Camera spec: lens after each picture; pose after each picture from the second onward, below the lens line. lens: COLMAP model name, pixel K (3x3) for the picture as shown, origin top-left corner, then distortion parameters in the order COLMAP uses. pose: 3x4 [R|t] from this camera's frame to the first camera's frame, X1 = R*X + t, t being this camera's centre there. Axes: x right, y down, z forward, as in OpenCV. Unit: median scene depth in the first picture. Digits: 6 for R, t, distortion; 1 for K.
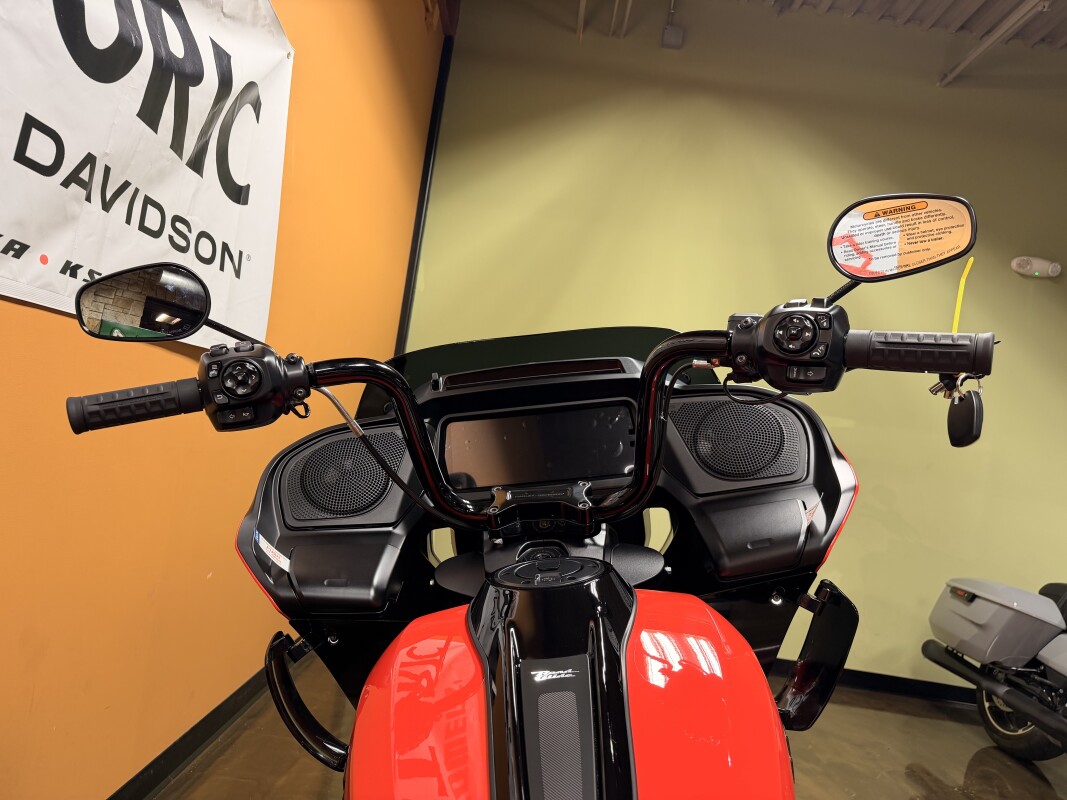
lens RADIAL K [[737.7, 0, 533.5], [0, 737.7, 400.0], [0, 0, 1]] dist [0.036825, 0.000955]
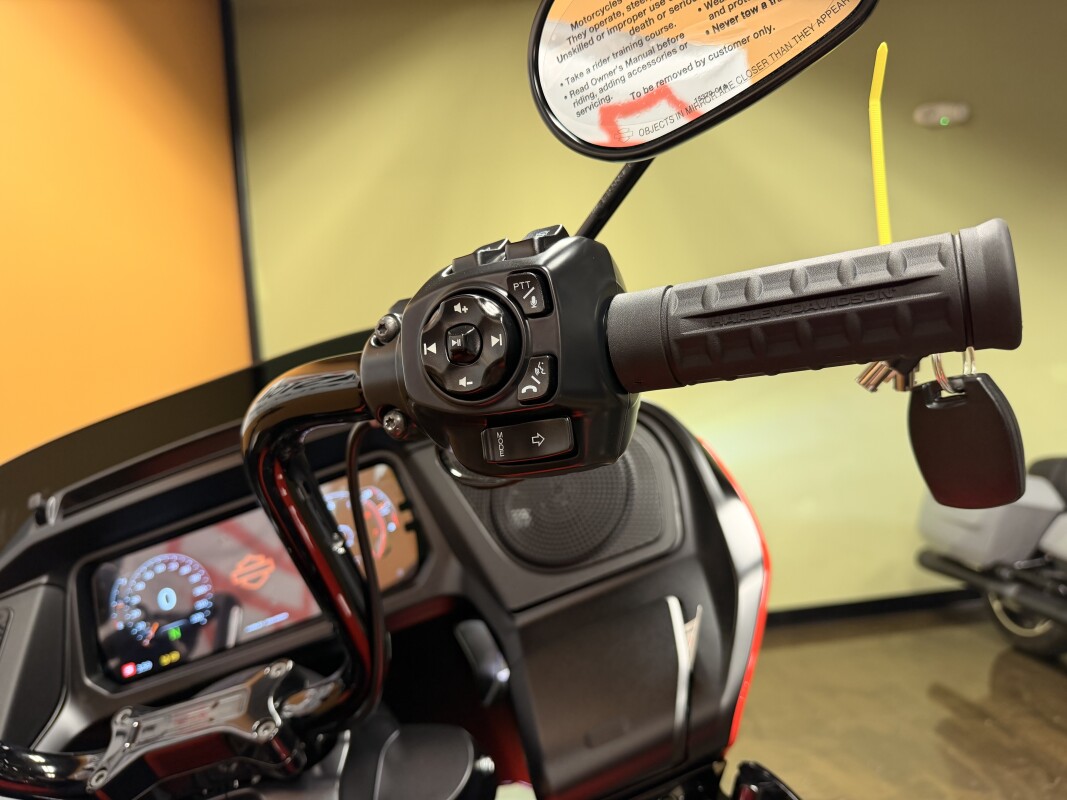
lens RADIAL K [[692.0, 0, 534.0], [0, 692.0, 383.7], [0, 0, 1]] dist [0.001857, -0.002184]
pose [[0.969955, -0.242347, 0.021349, 0.288833], [0.241065, 0.969224, 0.049922, -0.061992], [-0.032790, -0.043276, 0.998525, 0.516165]]
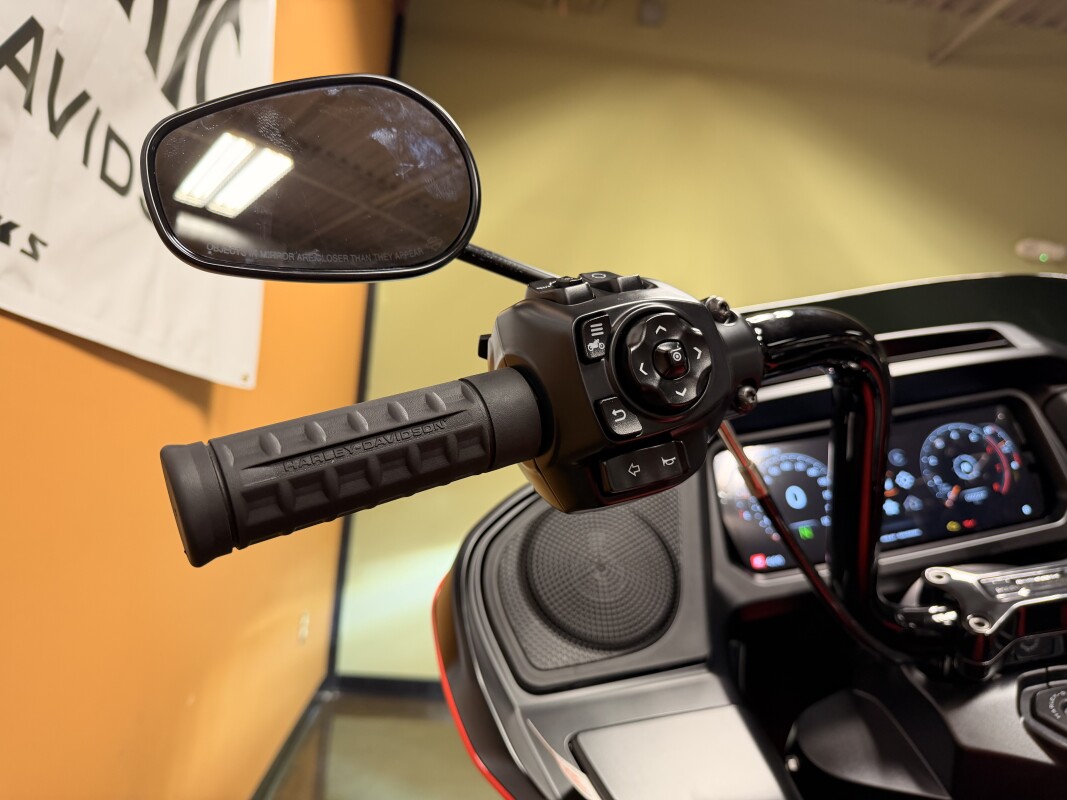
lens RADIAL K [[760.4, 0, 533.5], [0, 760.4, 400.0], [0, 0, 1]] dist [-0.003389, 0.004238]
pose [[0.991959, -0.060490, 0.111165, -0.369453], [0.064238, 0.997470, -0.030447, -0.002138], [-0.109042, 0.037344, 0.993335, 0.496326]]
